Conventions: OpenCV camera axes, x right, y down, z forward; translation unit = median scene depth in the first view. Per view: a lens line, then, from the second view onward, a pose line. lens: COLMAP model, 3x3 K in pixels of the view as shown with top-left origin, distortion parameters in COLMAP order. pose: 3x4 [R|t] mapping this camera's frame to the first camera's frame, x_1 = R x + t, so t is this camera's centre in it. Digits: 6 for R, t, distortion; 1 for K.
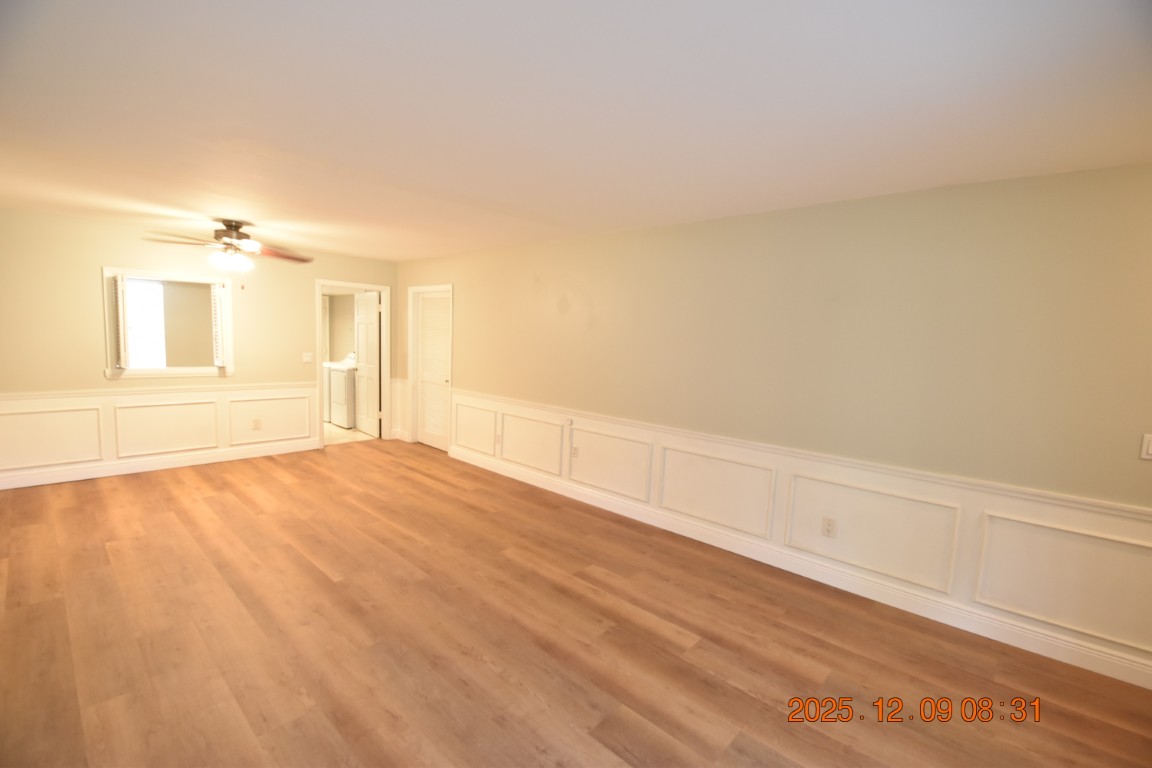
lens RADIAL K [[504.9, 0, 575.3], [0, 504.9, 385.2], [0, 0, 1]] dist [-0.007936, -0.005068]
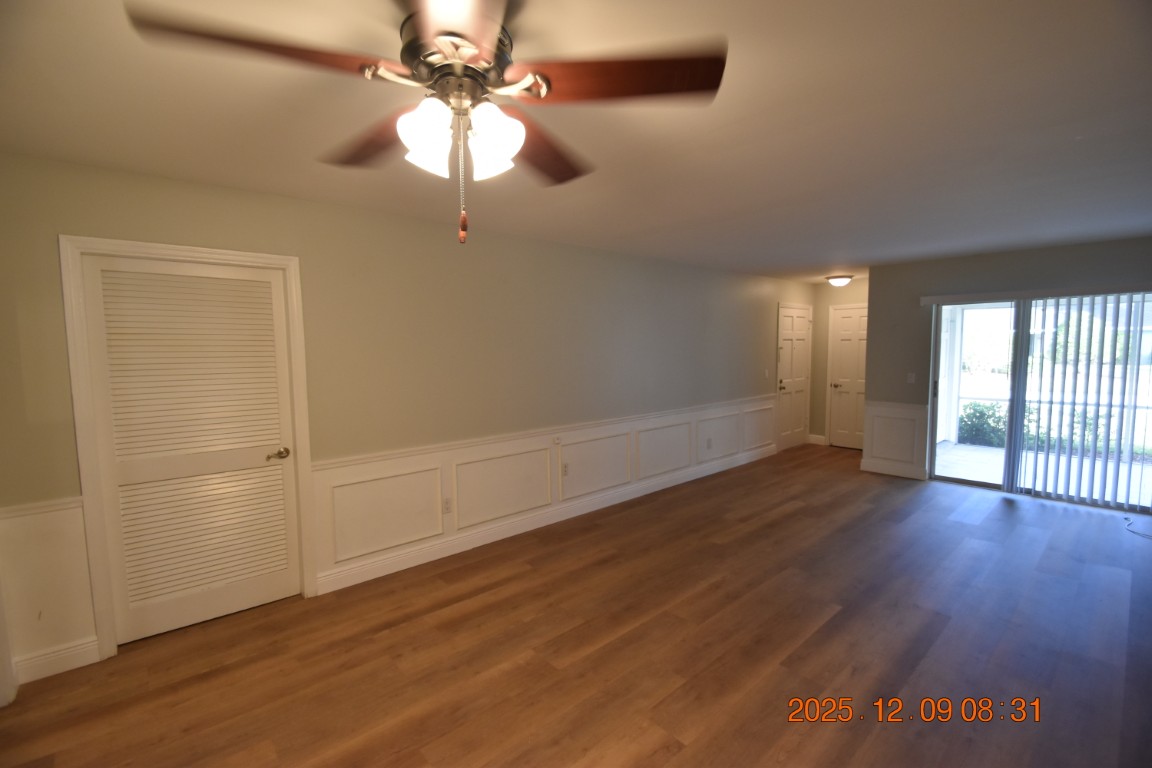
lens RADIAL K [[504.9, 0, 580.8], [0, 504.9, 384.5], [0, 0, 1]] dist [-0.007936, -0.005068]
pose [[0.094944, -0.117641, 0.988507, -1.070237], [0.113697, 0.987776, 0.106634, -0.142988], [-0.988969, 0.102266, 0.107158, 1.008929]]
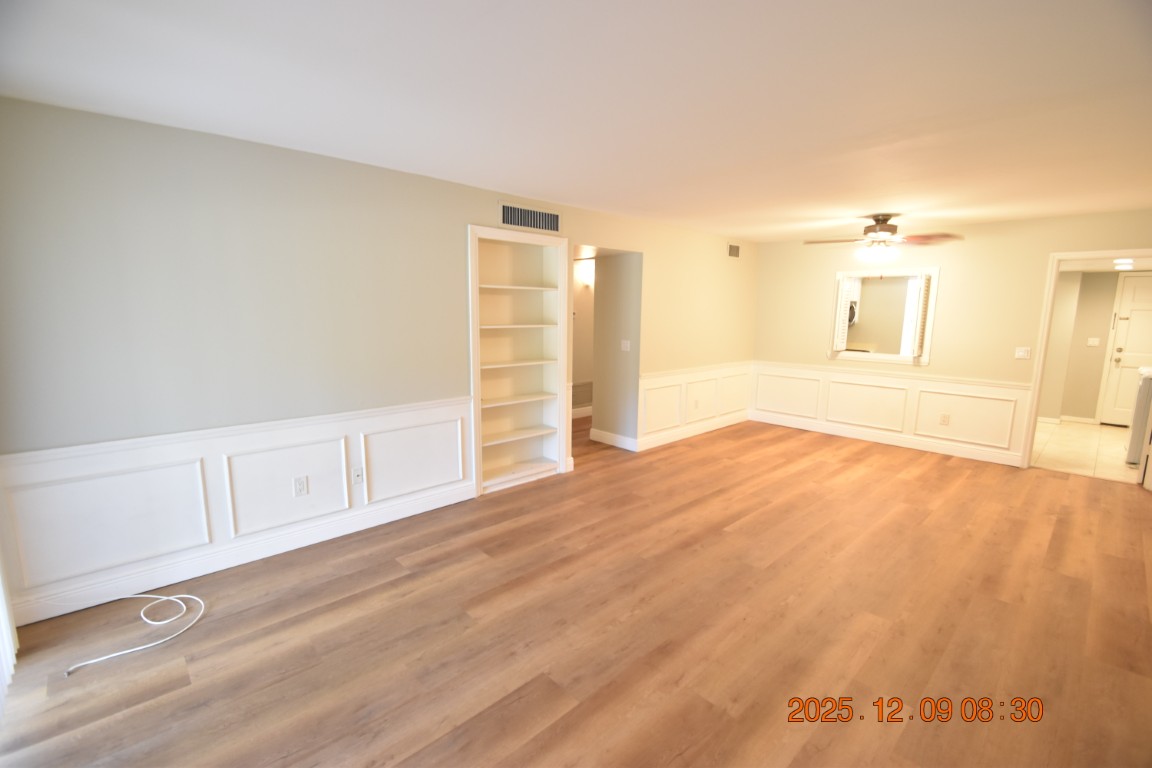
lens RADIAL K [[504.9, 0, 570.5], [0, 504.9, 383.8], [0, 0, 1]] dist [-0.007936, -0.005068]
pose [[-0.086955, 0.105840, -0.990574, 0.507516], [-0.107864, 0.987494, 0.114980, -0.030031], [0.990356, 0.116845, -0.074451, 0.520864]]
